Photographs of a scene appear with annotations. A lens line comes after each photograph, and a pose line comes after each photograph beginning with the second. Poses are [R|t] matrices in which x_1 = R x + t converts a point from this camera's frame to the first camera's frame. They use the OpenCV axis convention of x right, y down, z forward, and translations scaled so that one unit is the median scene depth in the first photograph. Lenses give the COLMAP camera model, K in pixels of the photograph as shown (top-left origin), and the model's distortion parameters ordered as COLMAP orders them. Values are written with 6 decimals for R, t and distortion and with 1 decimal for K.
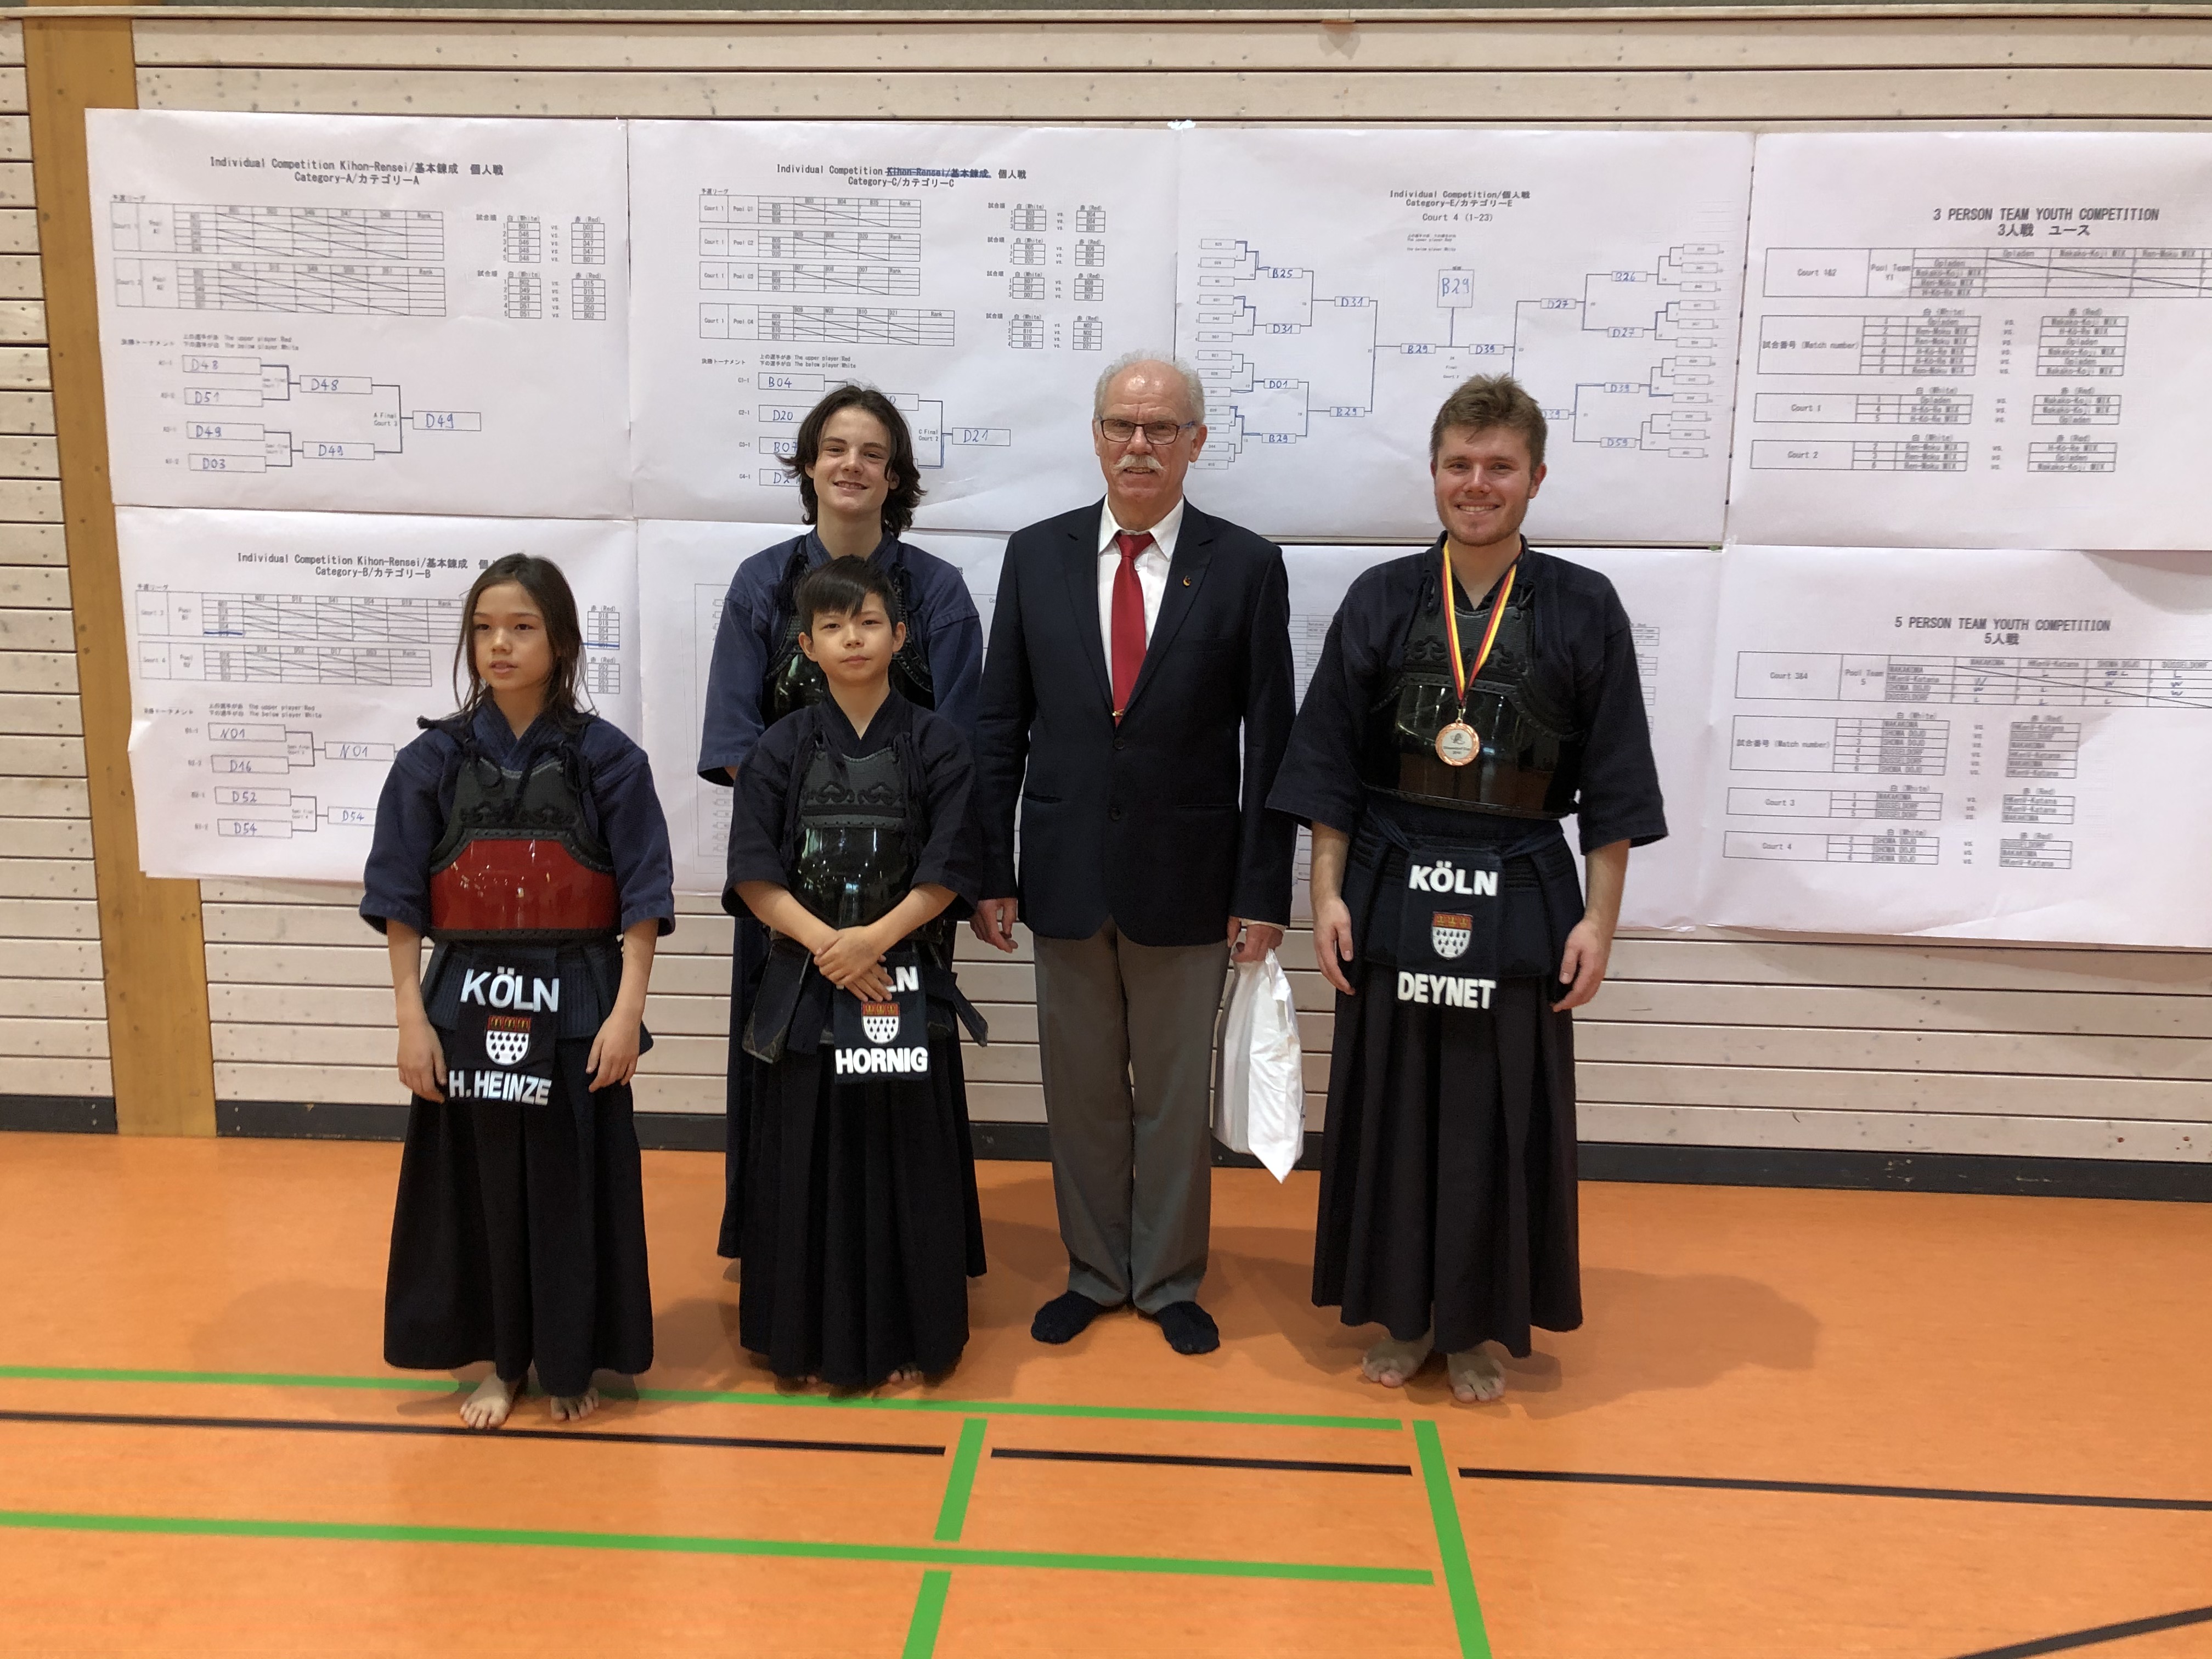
lens RADIAL K [[1859.6, 0, 1106.0], [0, 1859.6, 829.5], [0, 0, 1]] dist [0.003300, 0.000519]
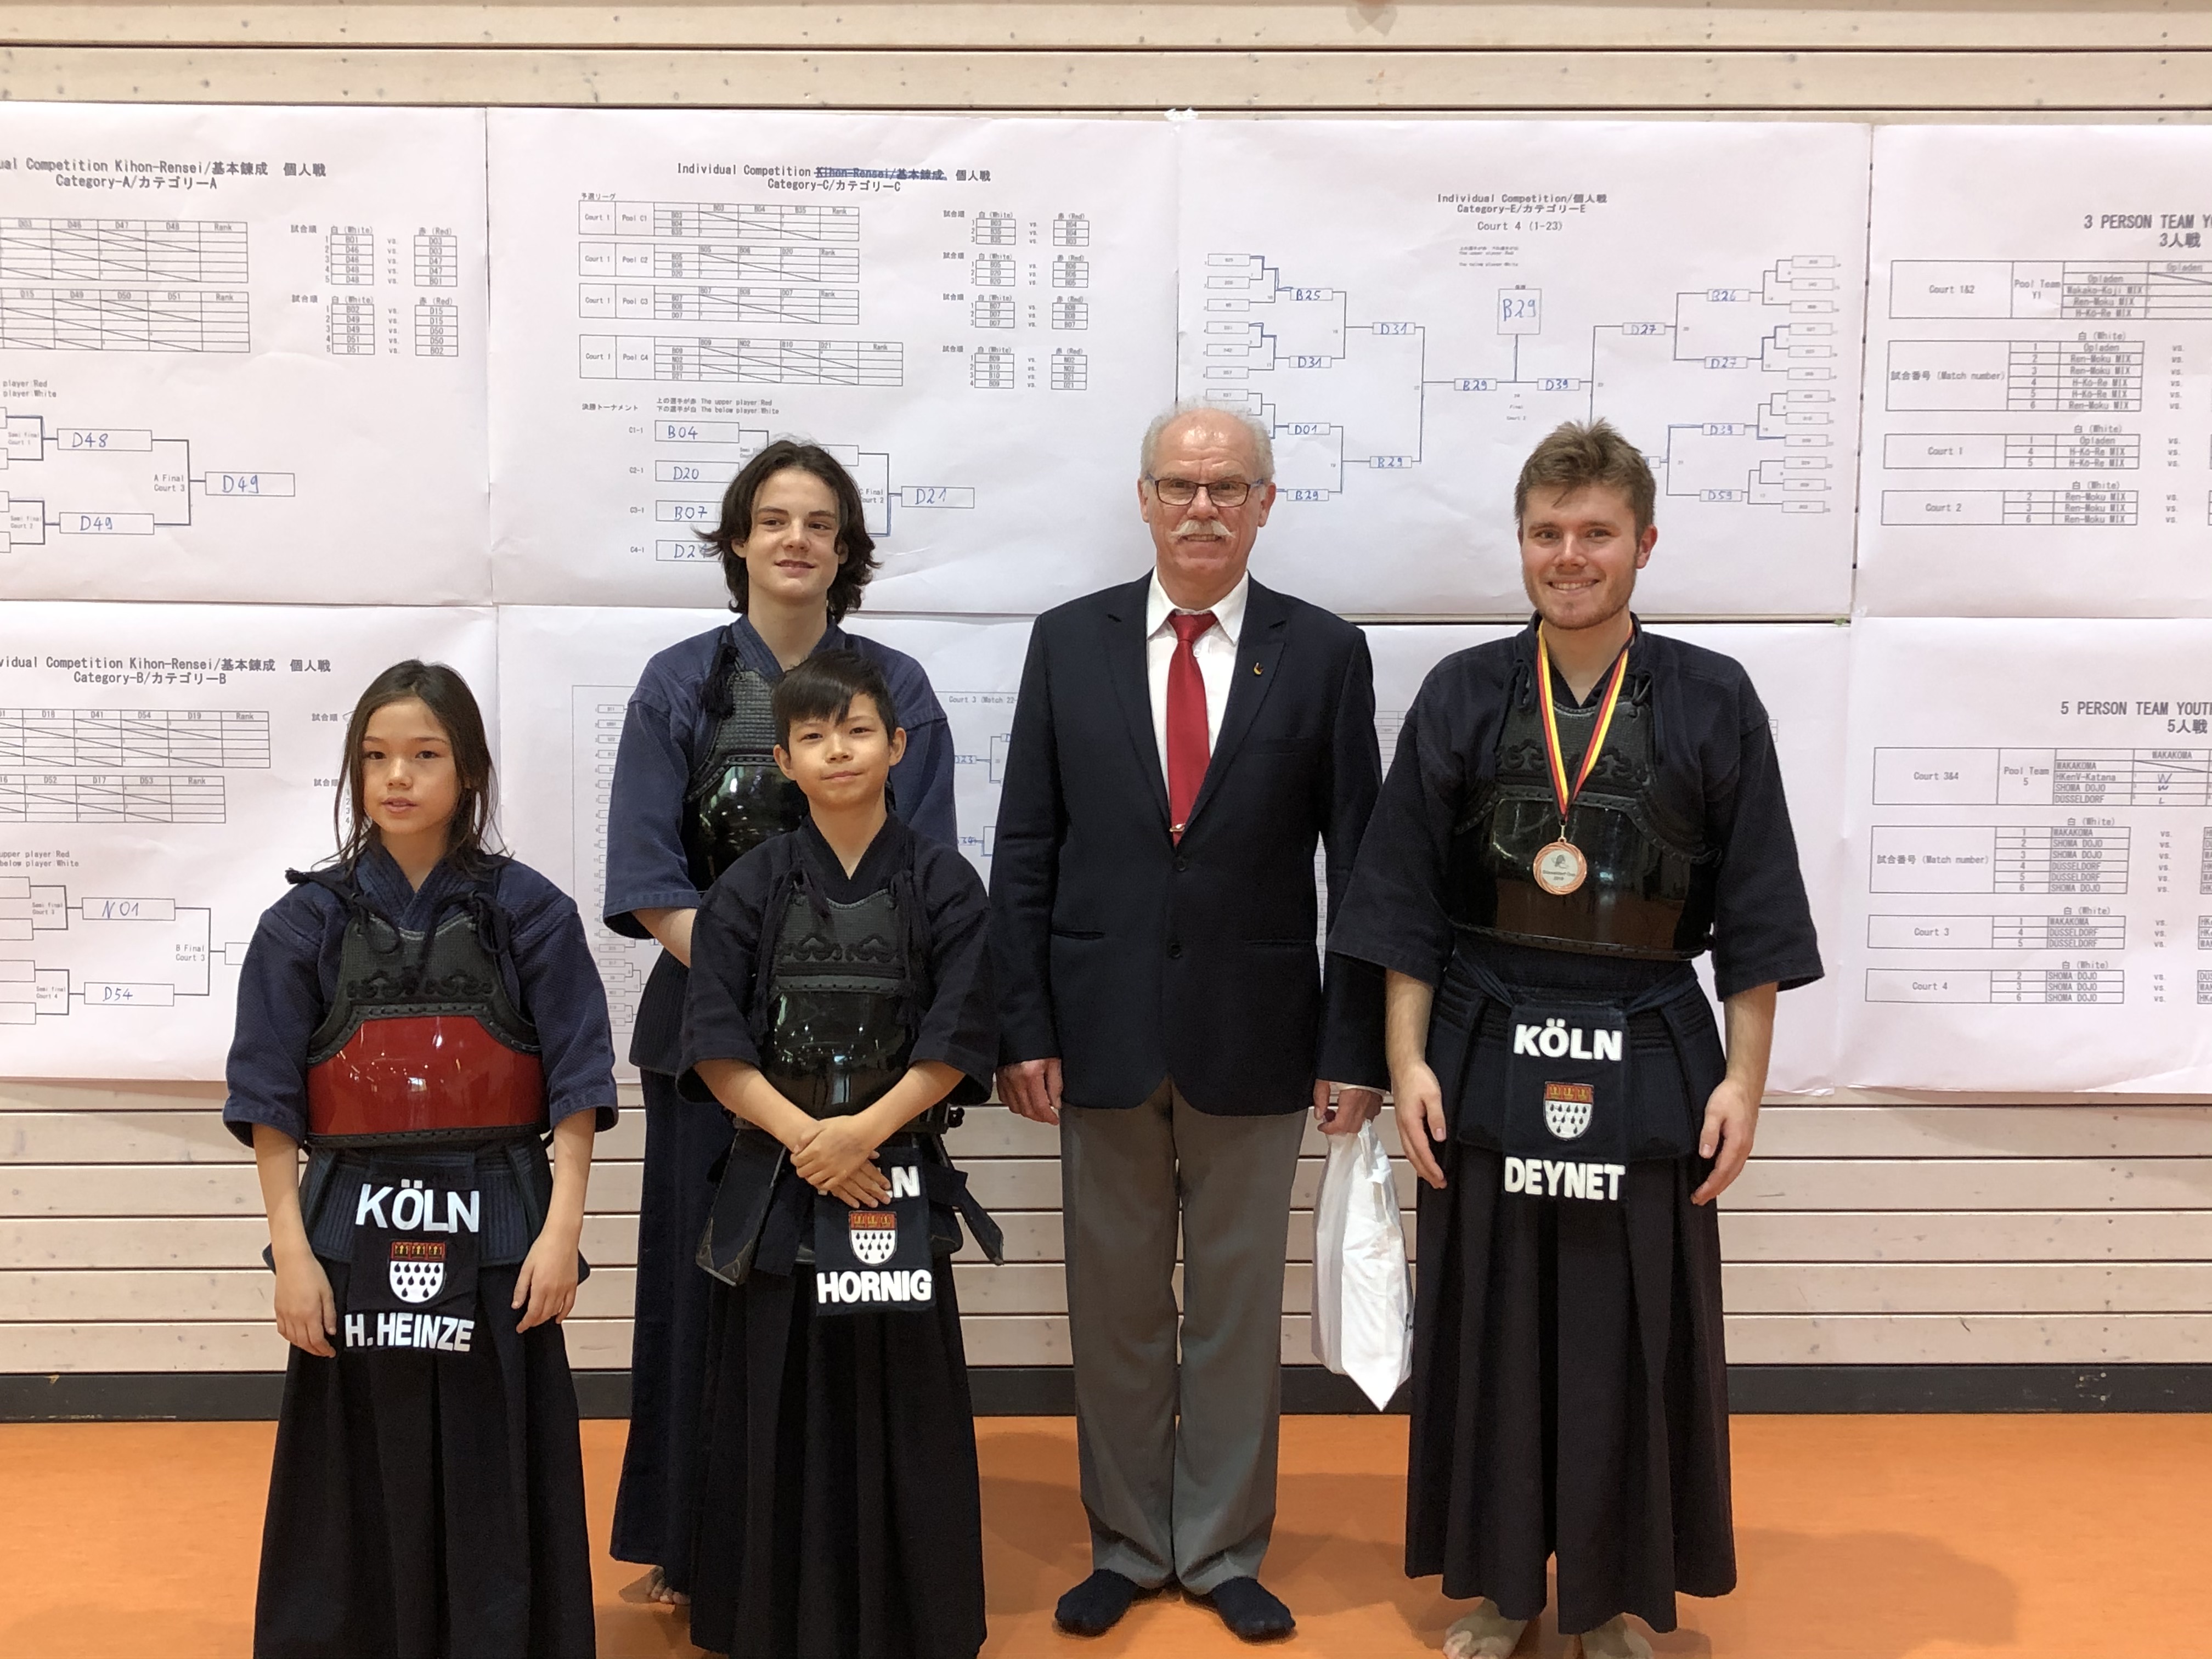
lens RADIAL K [[2550.8, 0, 1106.0], [0, 2550.8, 829.5], [0, 0, 1]] dist [0.089221, -0.314811]
pose [[0.997234, -0.020840, 0.071346, -0.077743], [0.025018, 0.997993, -0.058179, -0.003117], [-0.069990, 0.059803, 0.995753, -0.092894]]
